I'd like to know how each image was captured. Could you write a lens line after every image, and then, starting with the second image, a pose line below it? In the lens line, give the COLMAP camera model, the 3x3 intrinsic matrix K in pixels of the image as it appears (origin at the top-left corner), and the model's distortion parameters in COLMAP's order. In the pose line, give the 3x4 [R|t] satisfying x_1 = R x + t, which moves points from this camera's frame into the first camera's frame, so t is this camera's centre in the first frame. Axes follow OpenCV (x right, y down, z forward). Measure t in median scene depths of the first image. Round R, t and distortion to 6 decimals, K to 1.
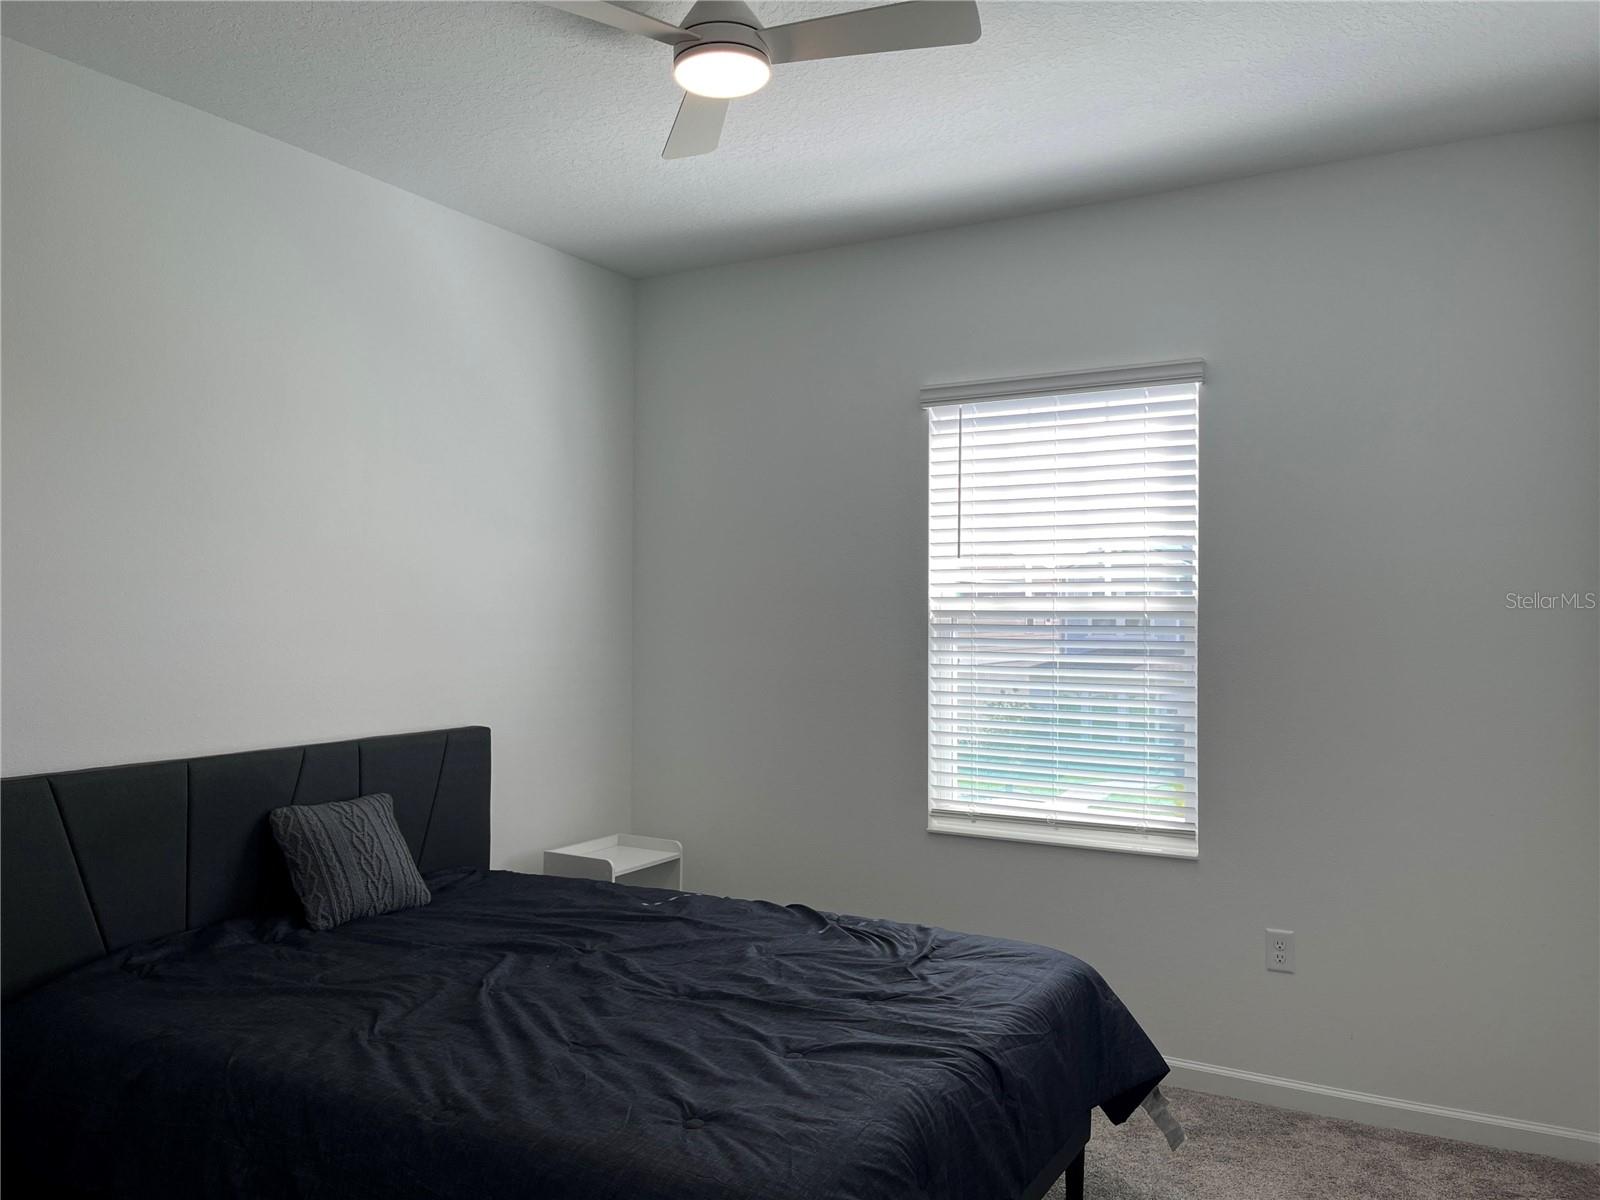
lens RADIAL K [[1199.0, 0, 817.6], [0, 1199.0, 593.7], [0, 0, 1]] dist [0.039272, -0.045118]
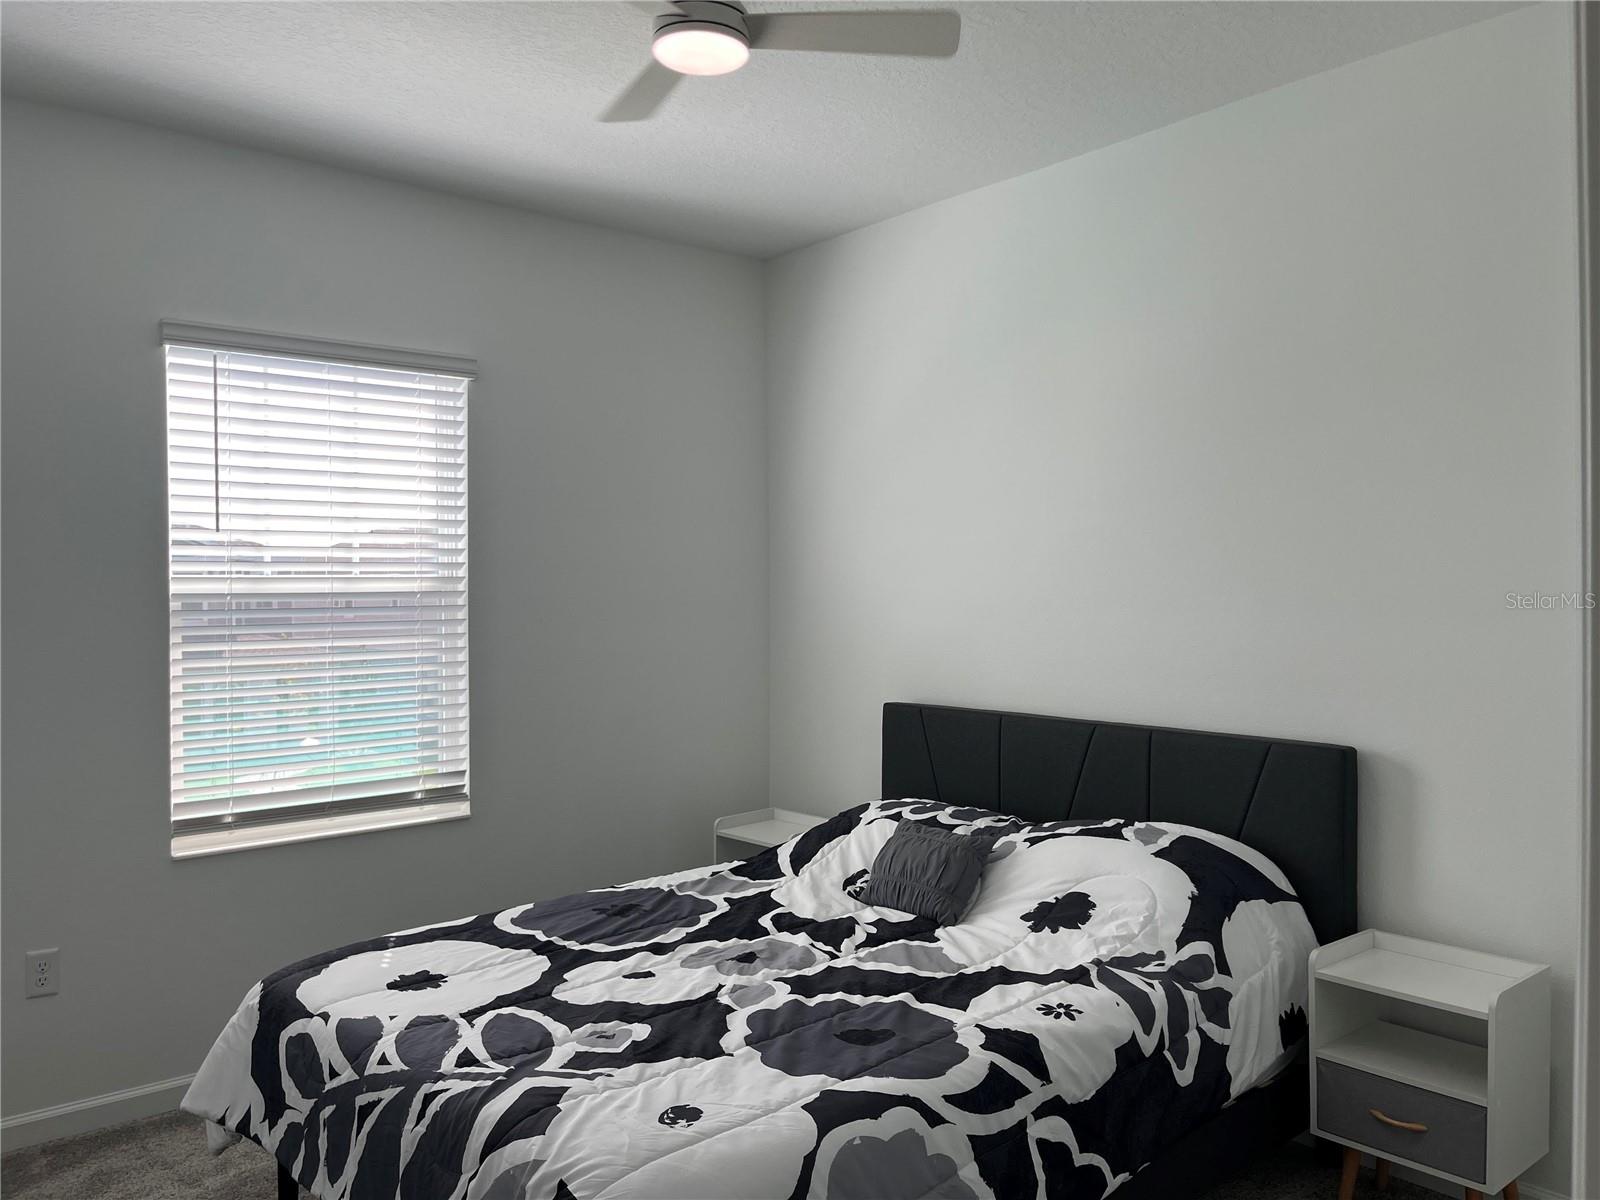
lens RADIAL K [[1199.0, 0, 816.5], [0, 1199.0, 603.5], [0, 0, 1]] dist [0.039272, -0.045118]
pose [[0.315280, -0.024046, 0.948694, -0.559783], [0.004789, 0.999707, 0.023748, 0.002581], [-0.948987, -0.002944, 0.315302, 0.329211]]
